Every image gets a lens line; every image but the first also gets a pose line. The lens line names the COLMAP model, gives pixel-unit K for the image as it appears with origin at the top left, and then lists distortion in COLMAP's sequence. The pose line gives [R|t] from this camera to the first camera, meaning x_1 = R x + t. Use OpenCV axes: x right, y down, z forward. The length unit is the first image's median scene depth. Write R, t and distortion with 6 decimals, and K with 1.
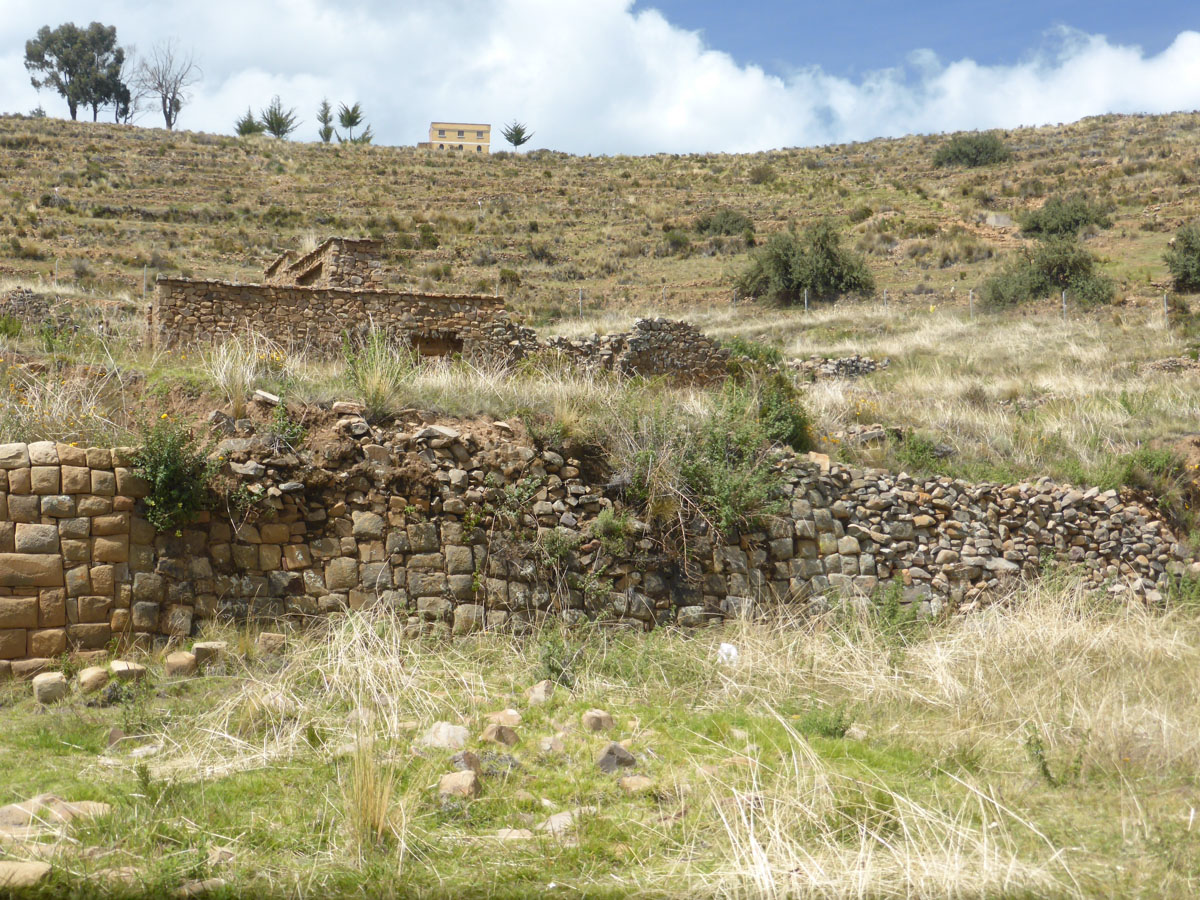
lens RADIAL K [[1563.8, 0, 591.2], [0, 1563.8, 432.2], [0, 0, 1]] dist [-0.110926, 0.000000]
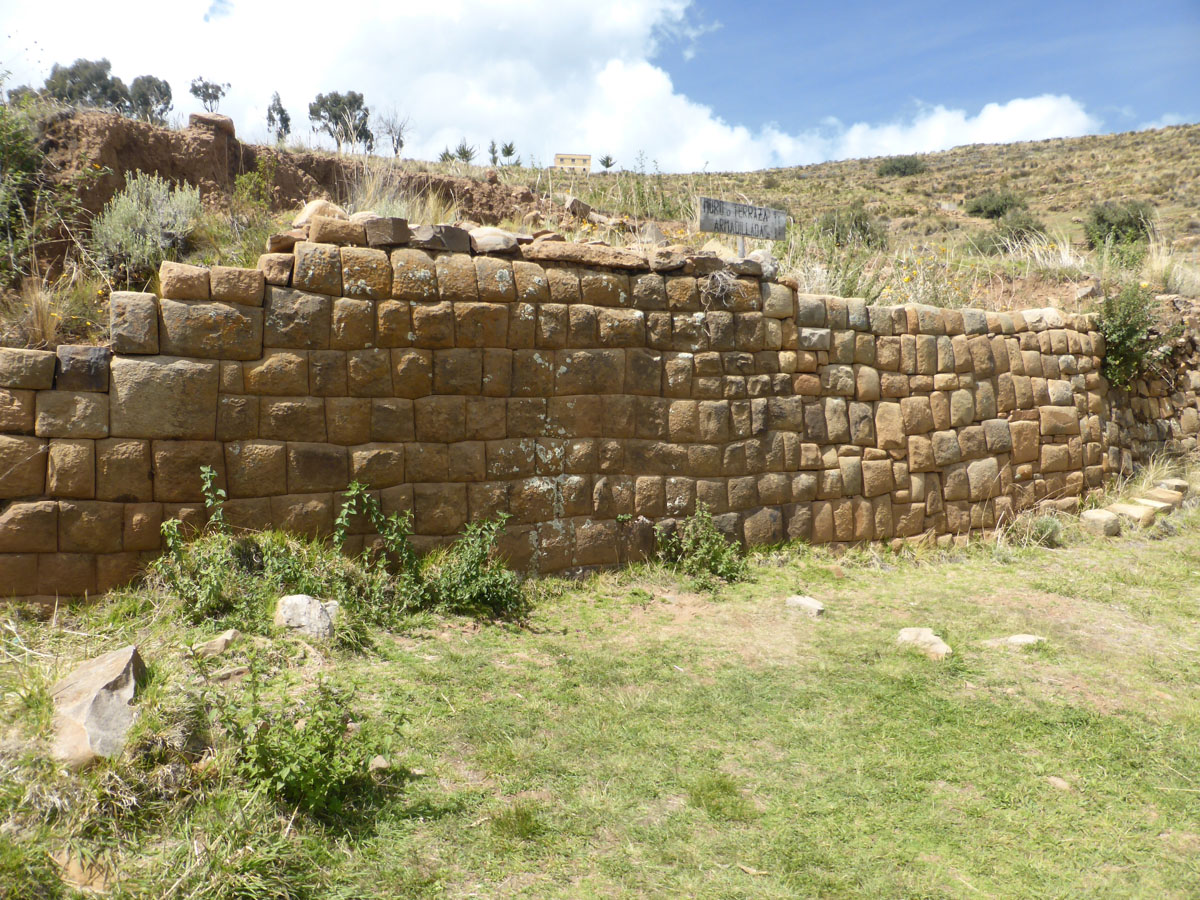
lens RADIAL K [[896.5, 0, 572.8], [0, 896.5, 429.7], [0, 0, 1]] dist [-0.054449, 0.042501]
pose [[0.999699, -0.002982, -0.024333, -0.443650], [0.005280, 0.995472, 0.094909, 0.020250], [0.023939, -0.095009, 0.995189, 0.210659]]
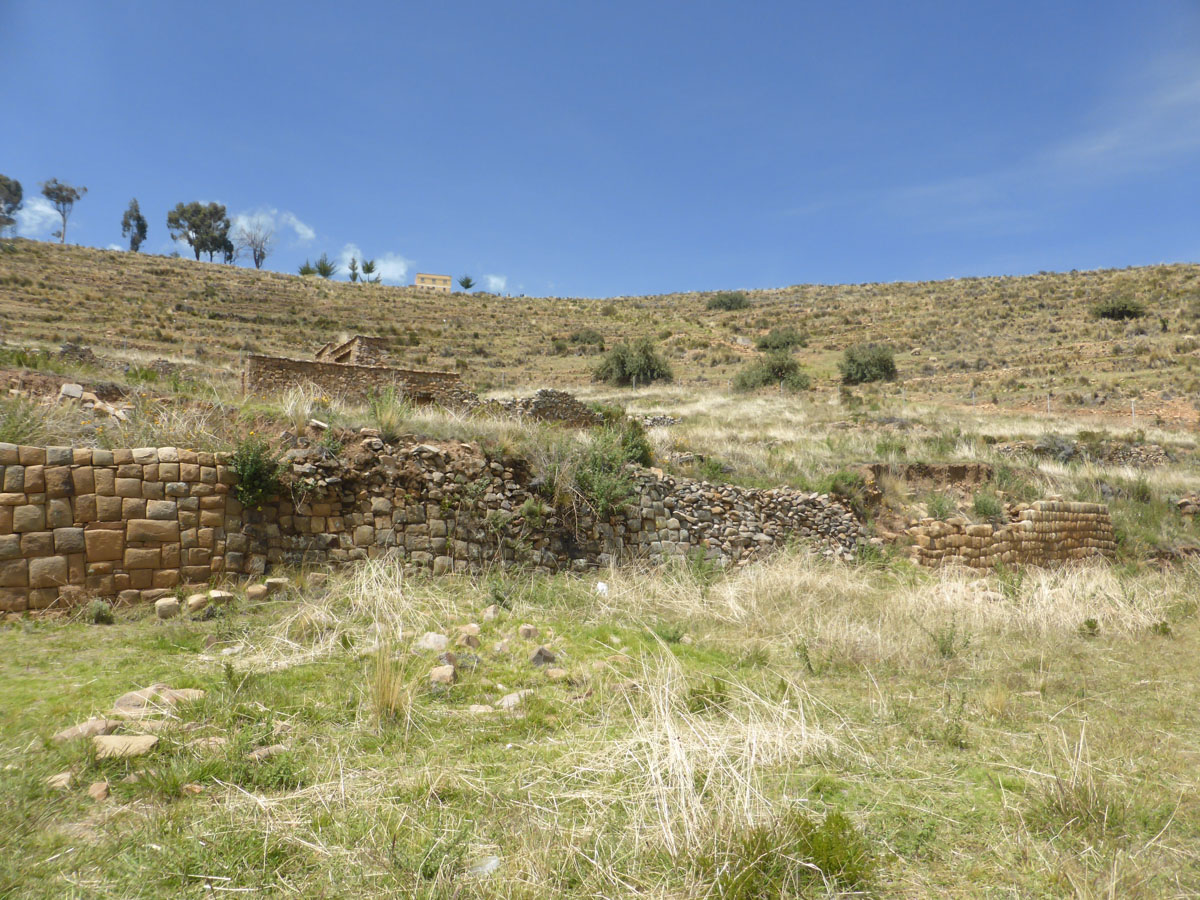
lens RADIAL K [[896.5, 0, 594.9], [0, 896.5, 444.7], [0, 0, 1]] dist [-0.054449, 0.042501]
pose [[0.994579, 0.025191, 0.100882, -0.014186], [-0.023633, 0.999583, -0.016602, 0.005350], [-0.101258, 0.014128, 0.994760, 0.049990]]
